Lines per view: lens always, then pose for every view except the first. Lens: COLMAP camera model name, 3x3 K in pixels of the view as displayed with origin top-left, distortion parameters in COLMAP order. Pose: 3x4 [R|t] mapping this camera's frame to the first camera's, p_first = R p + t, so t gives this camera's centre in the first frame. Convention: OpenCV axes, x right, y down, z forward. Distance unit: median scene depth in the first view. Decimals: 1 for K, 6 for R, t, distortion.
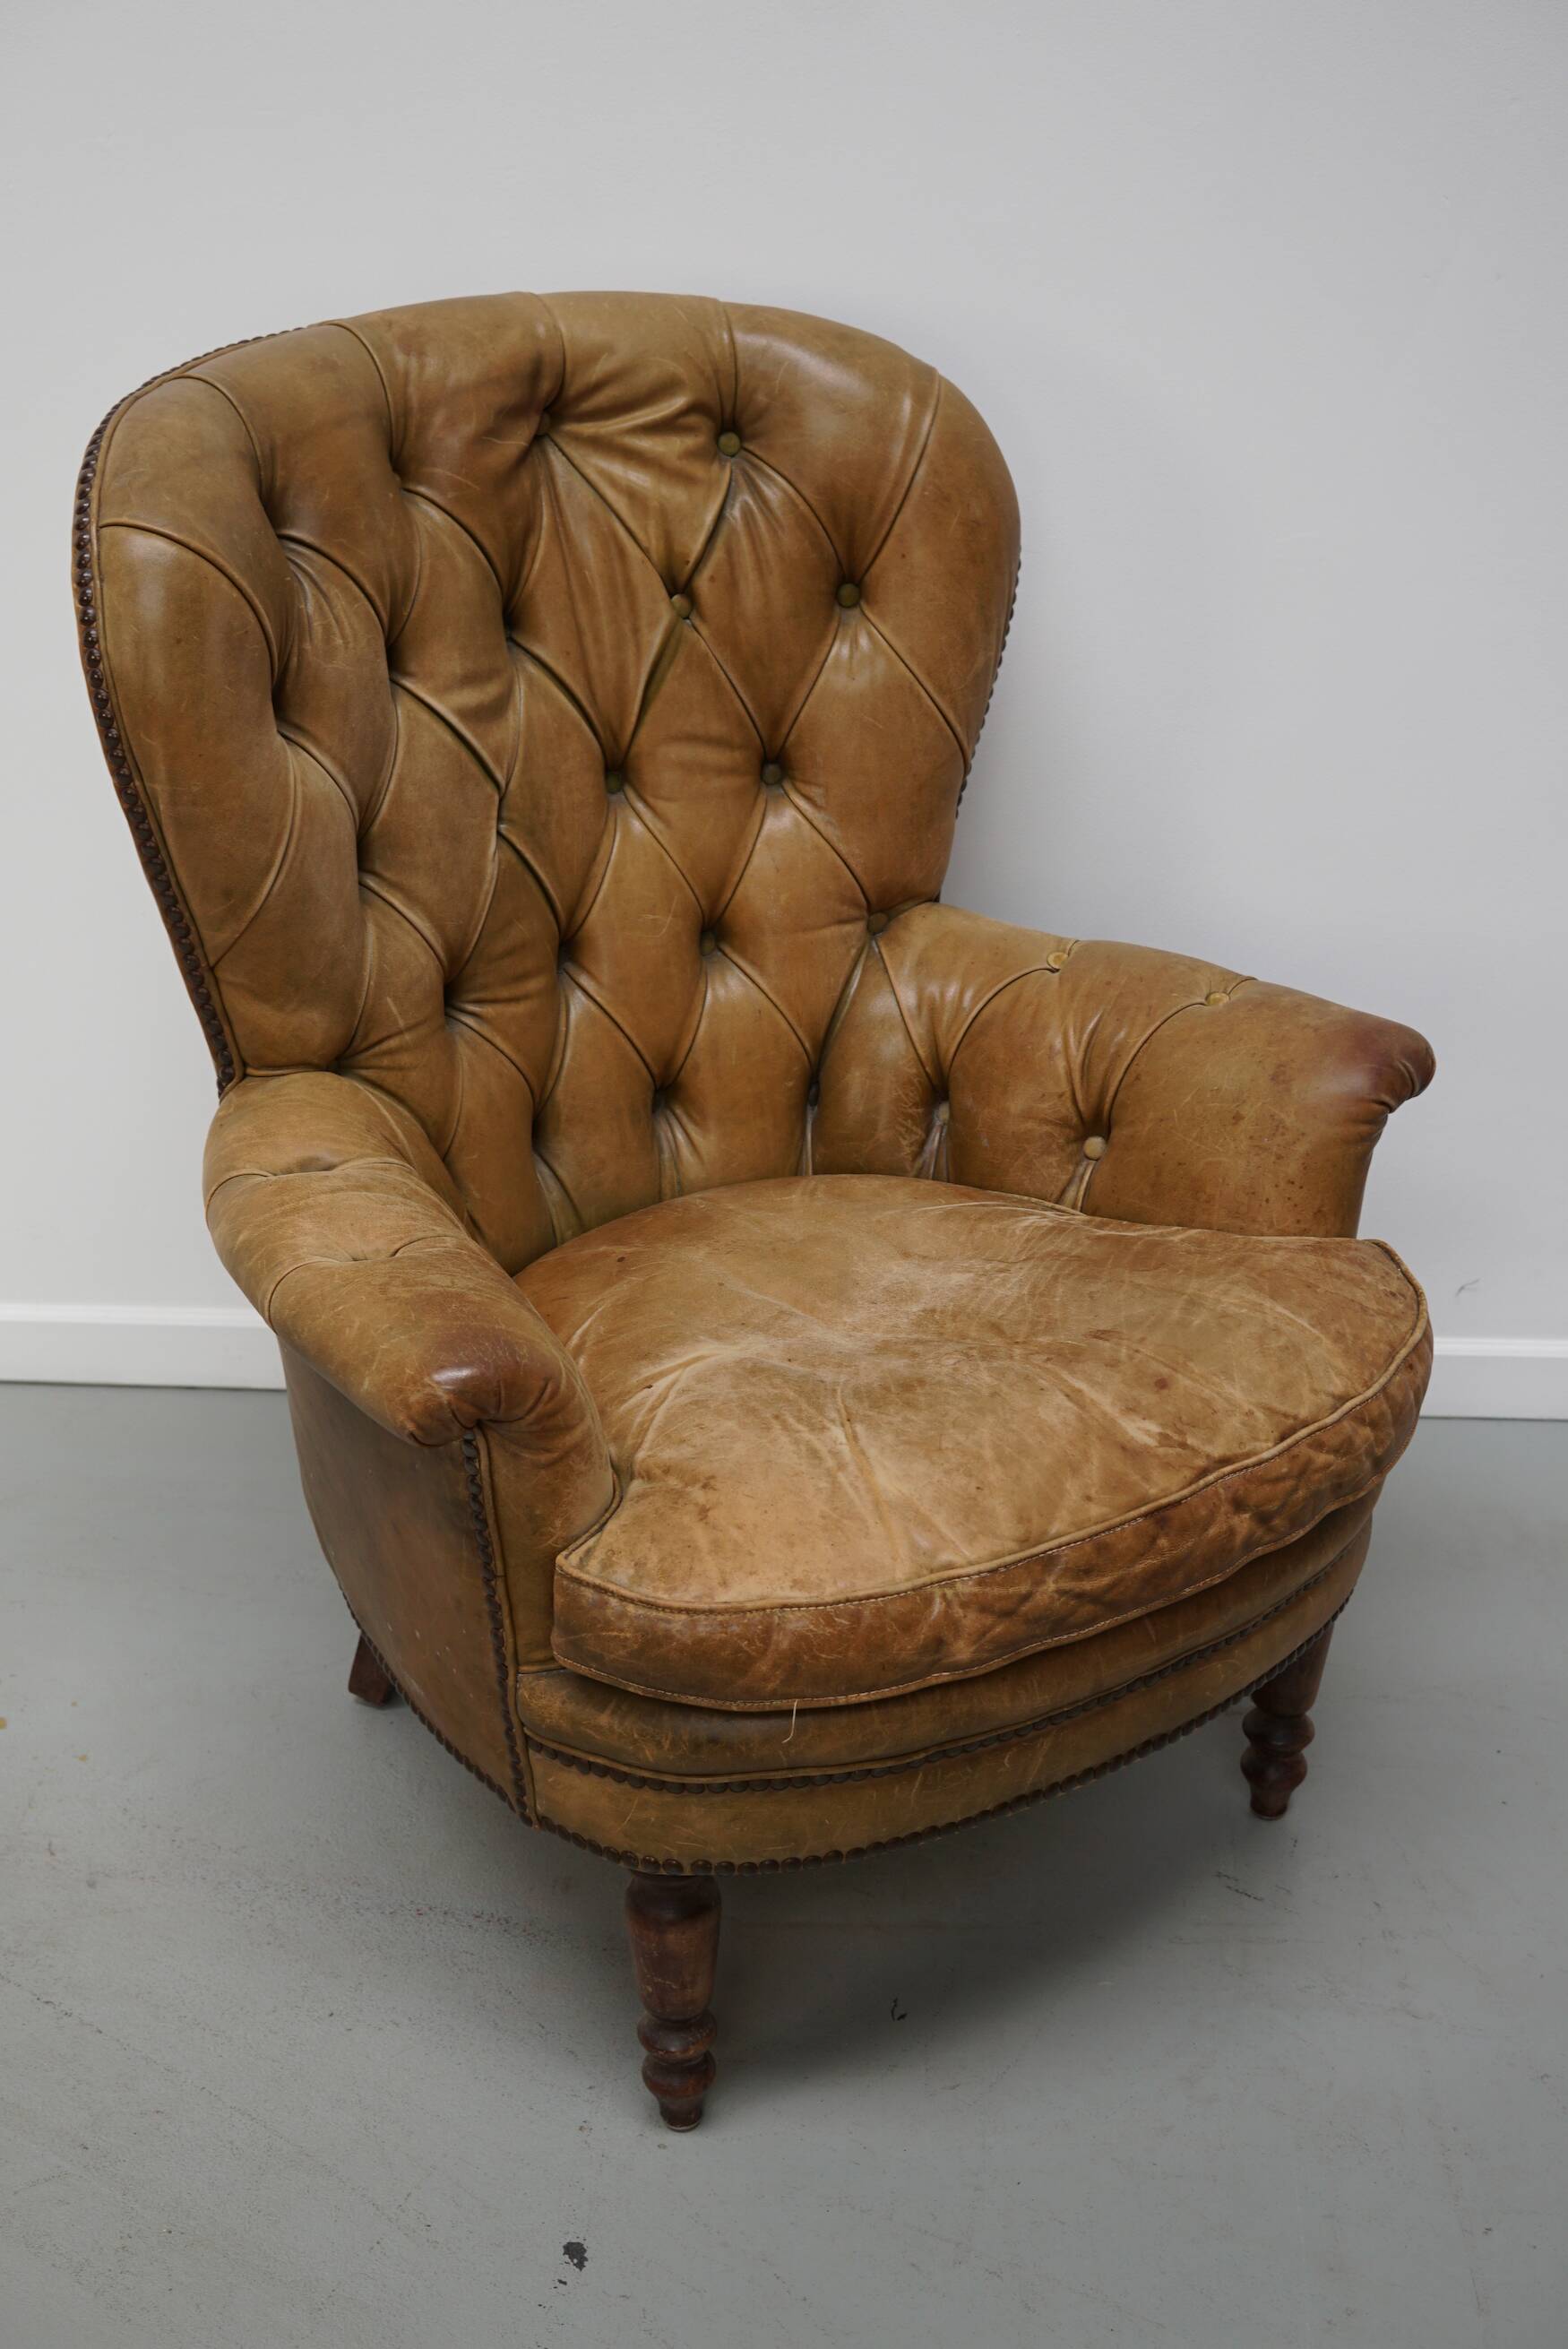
lens RADIAL K [[3020.1, 0, 799.7], [0, 3020.1, 1192.5], [0, 0, 1]] dist [-0.153885, 0.329683]
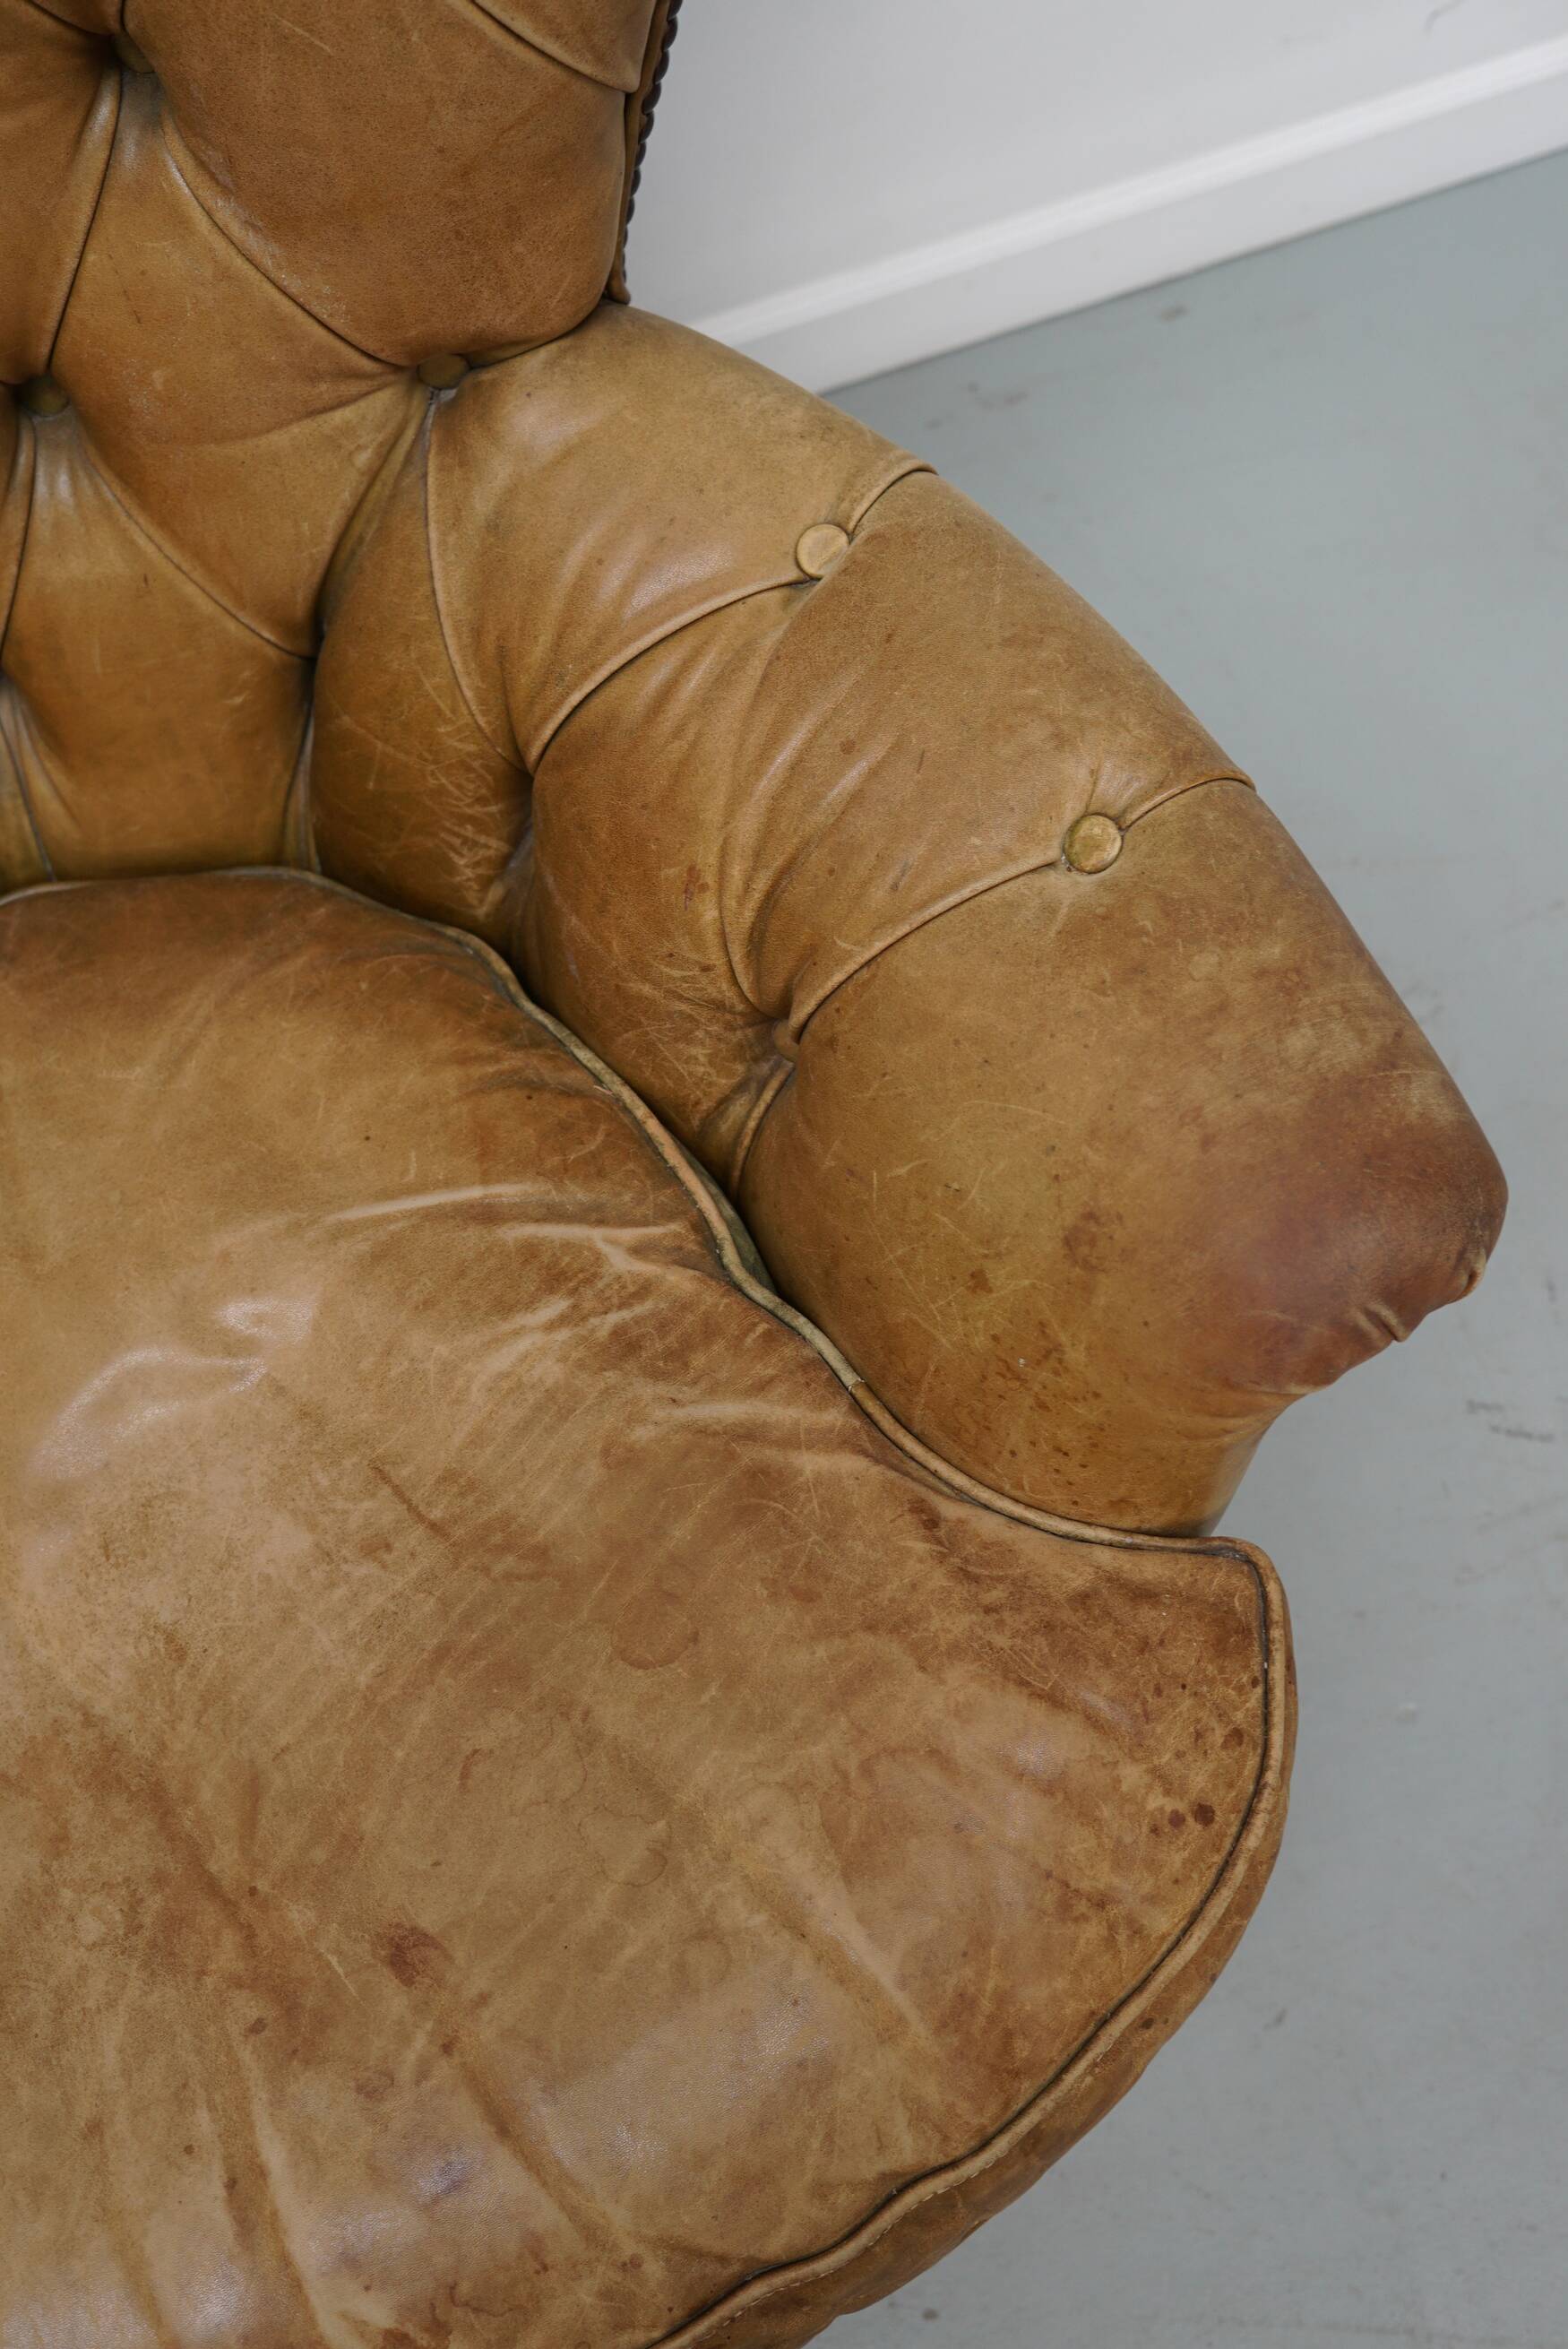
lens RADIAL K [[3020.1, 0, 799.7], [0, 3020.1, 1192.5], [0, 0, 1]] dist [-0.153885, 0.329683]
pose [[0.958385, 0.229521, -0.169757, 0.195563], [-0.058971, 0.740985, 0.668928, -0.326765], [0.279320, -0.631080, 0.723684, 0.708545]]
